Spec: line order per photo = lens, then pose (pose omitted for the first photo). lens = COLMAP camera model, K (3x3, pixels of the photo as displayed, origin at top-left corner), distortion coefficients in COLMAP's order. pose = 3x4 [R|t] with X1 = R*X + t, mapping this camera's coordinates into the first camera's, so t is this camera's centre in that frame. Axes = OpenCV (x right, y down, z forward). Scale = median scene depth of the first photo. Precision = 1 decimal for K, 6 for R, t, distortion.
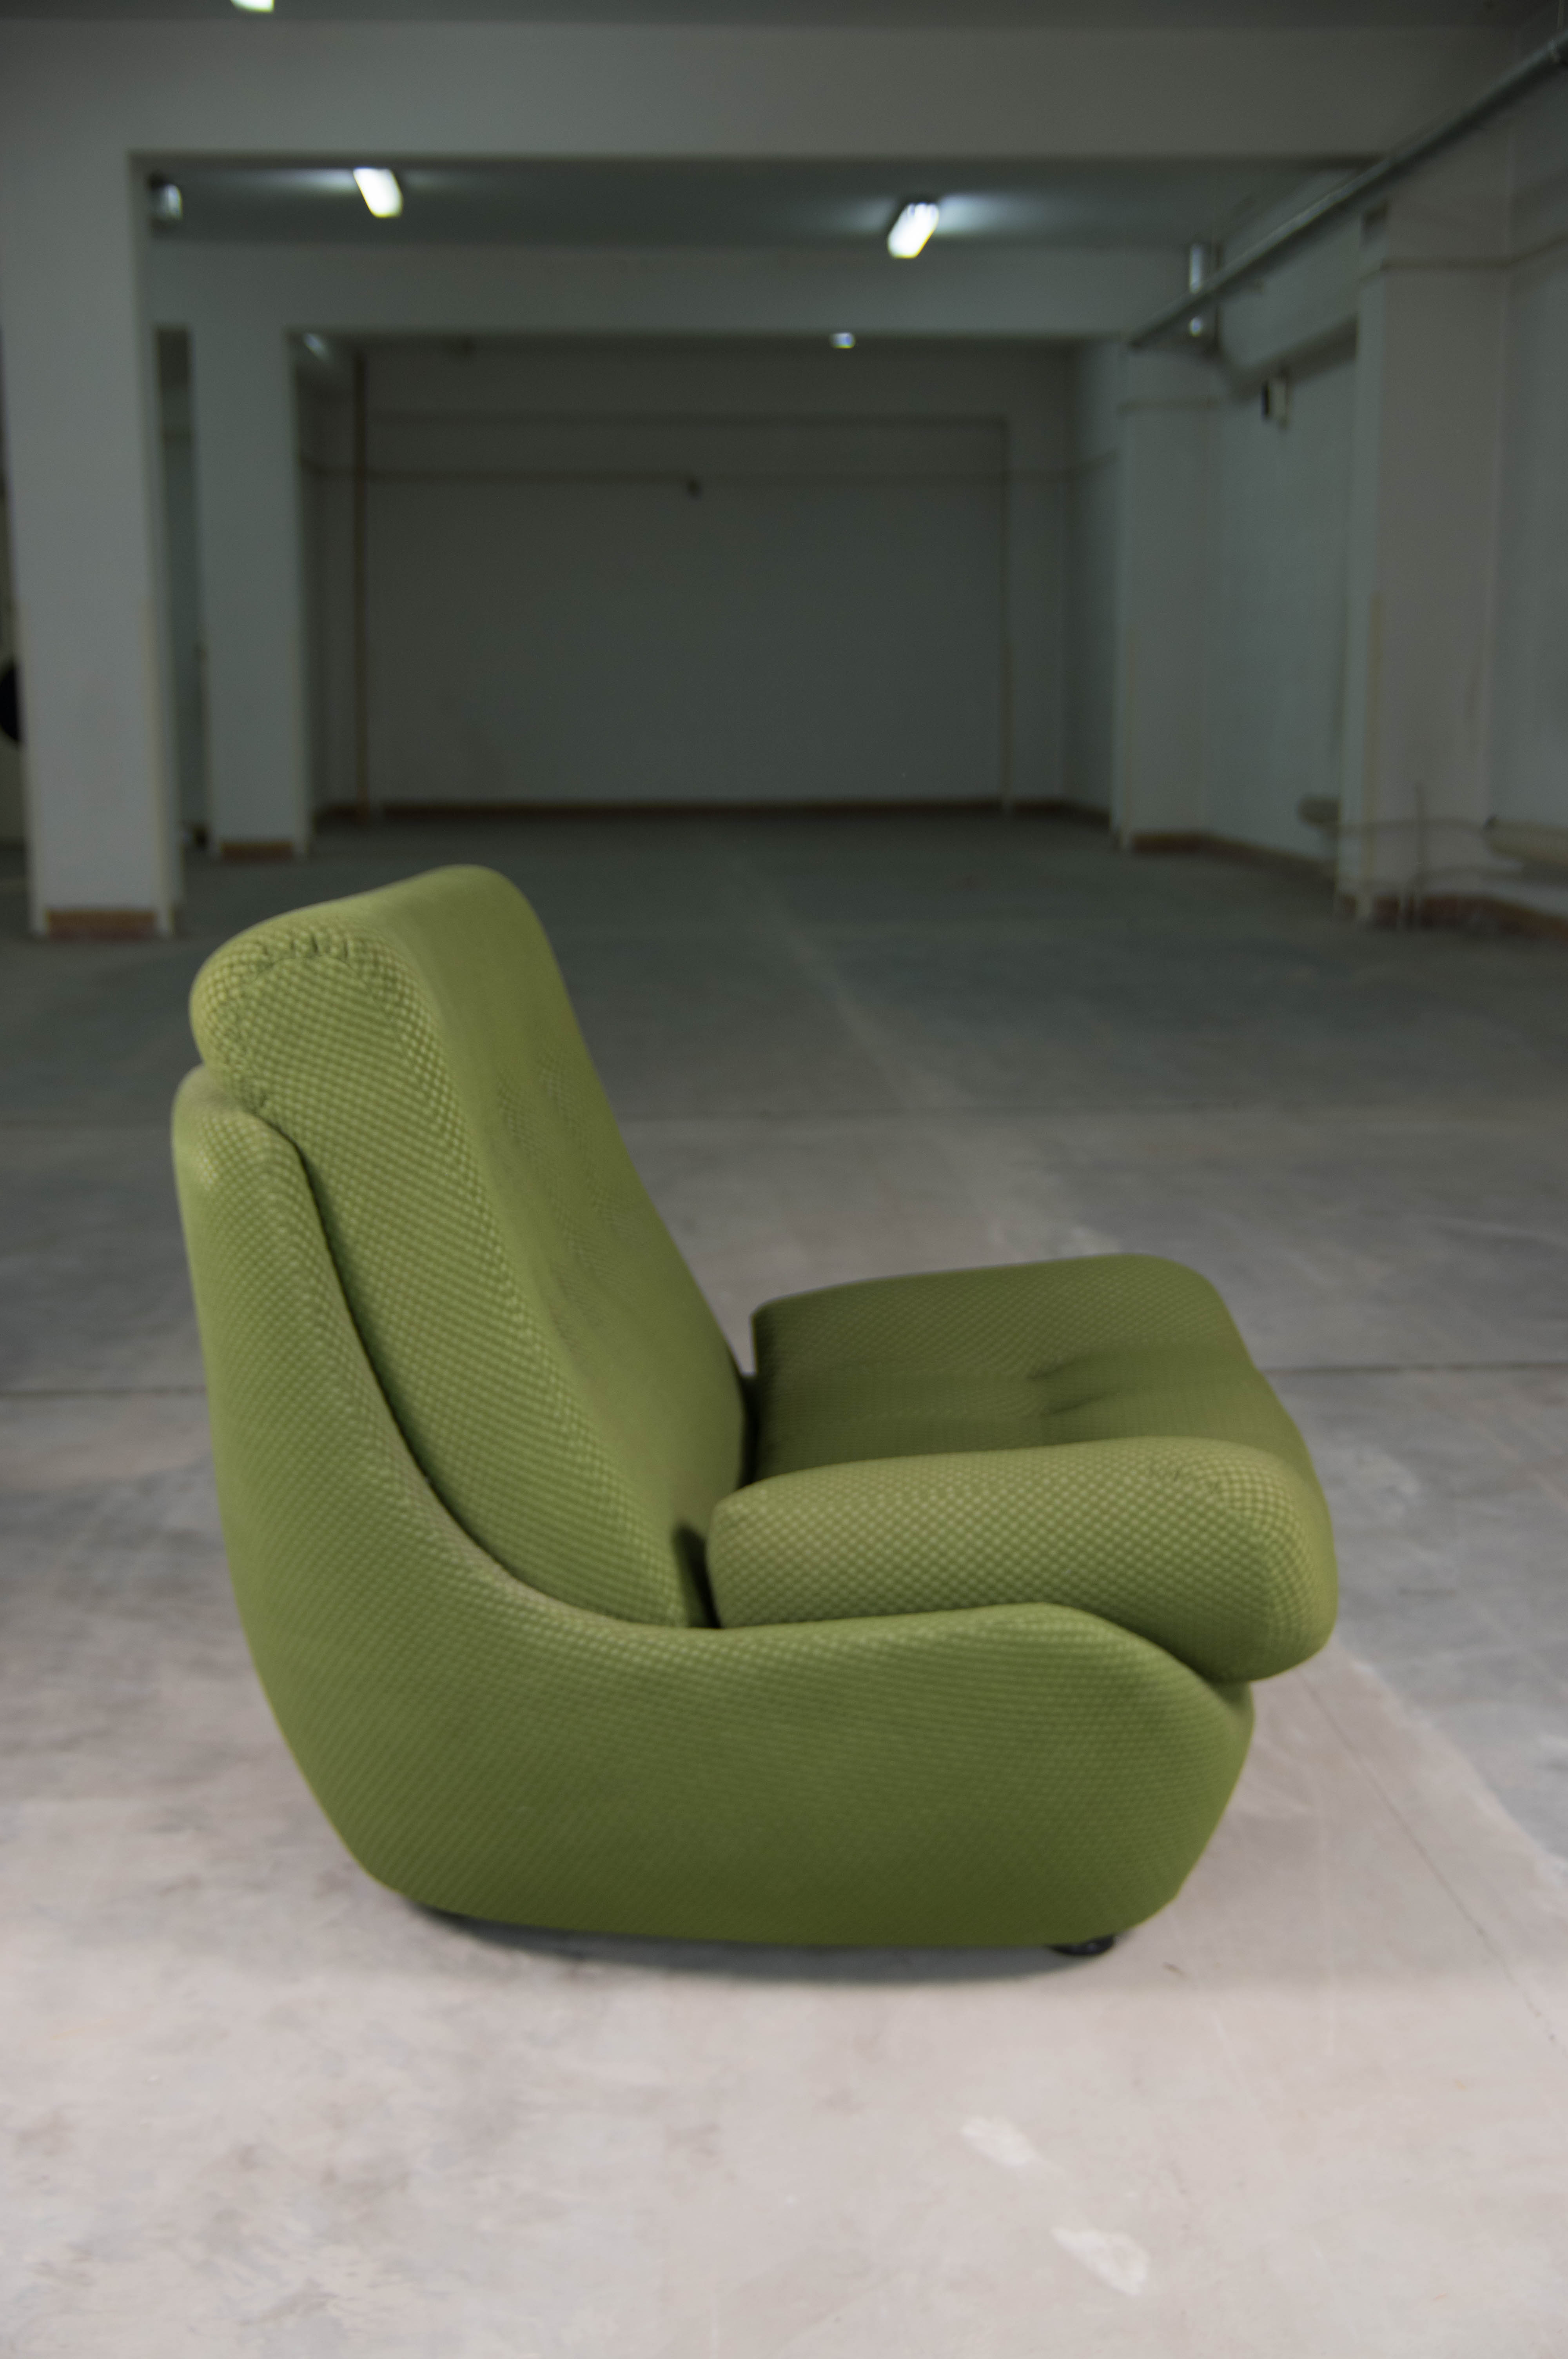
lens RADIAL K [[3010.9, 0, 776.1], [0, 3010.9, 1185.3], [0, 0, 1]] dist [0.031537, 0.000000]
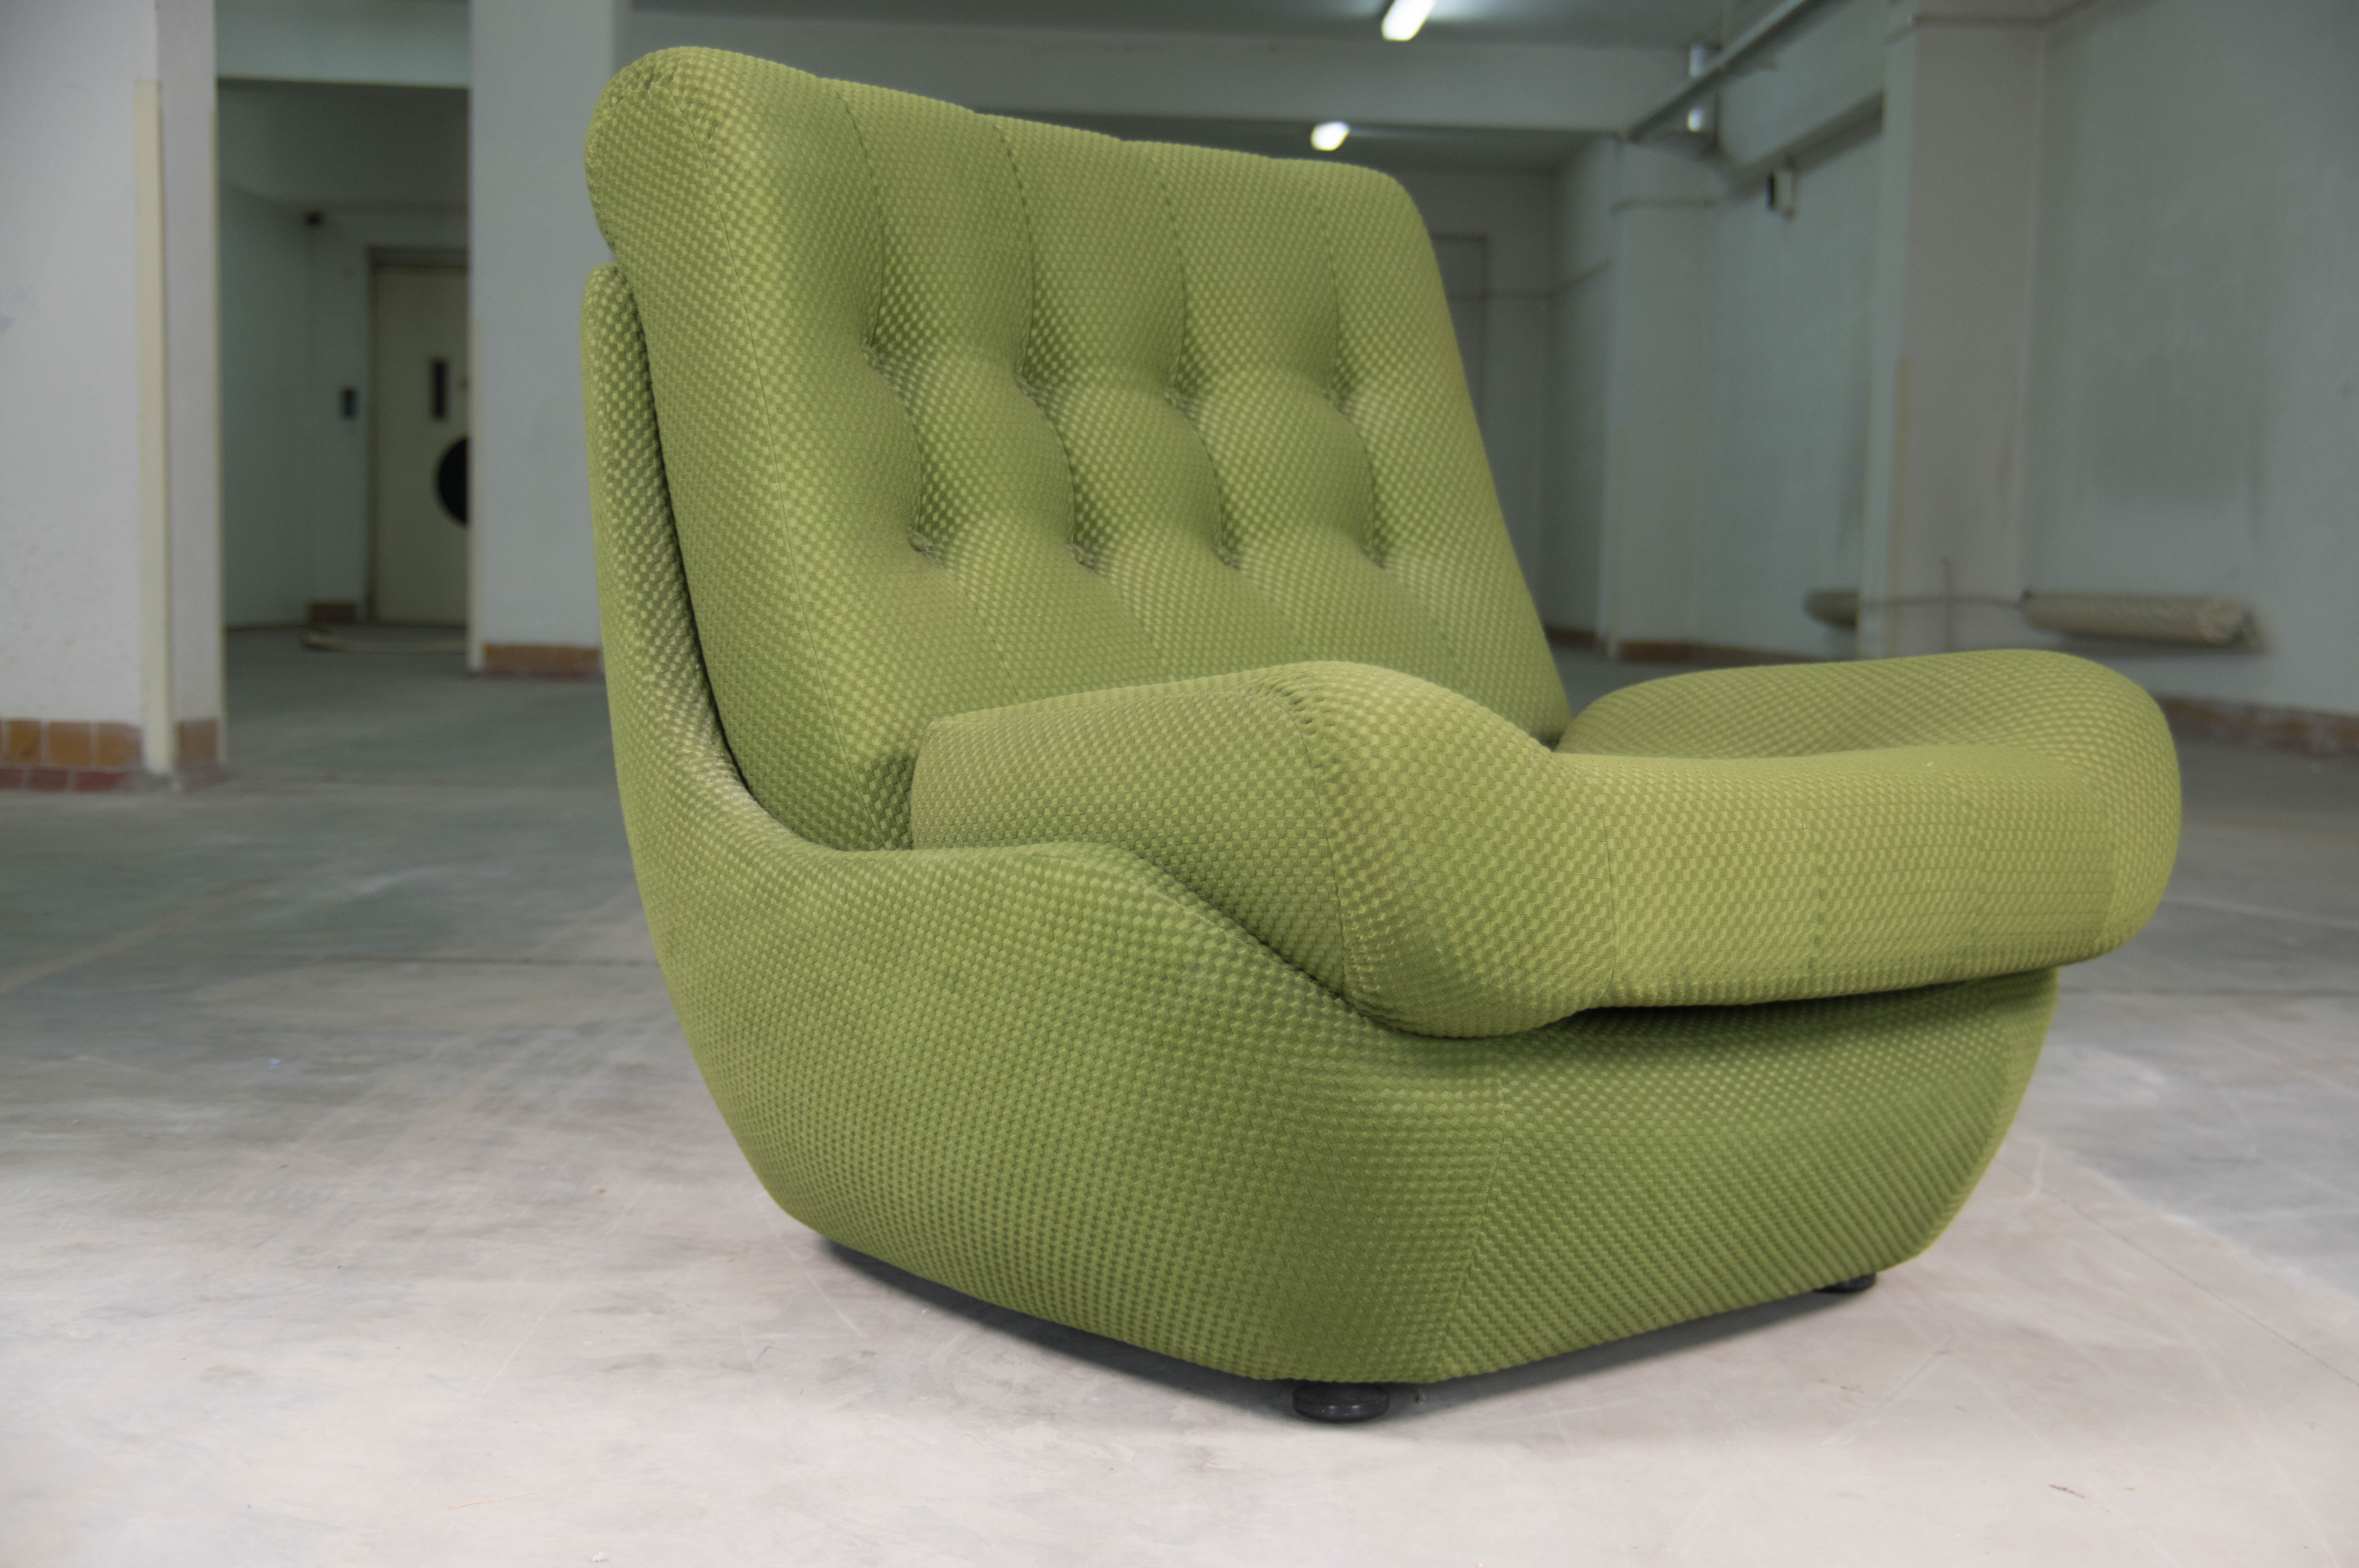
lens RADIAL K [[3010.9, 0, 1173.7], [0, 3010.9, 789.8], [0, 0, 1]] dist [0.031537, 0.000000]
pose [[0.999564, 0.028125, -0.008960, -0.049493], [-0.028901, 0.994221, -0.103393, 0.123602], [0.006001, 0.103607, 0.994600, 0.203874]]
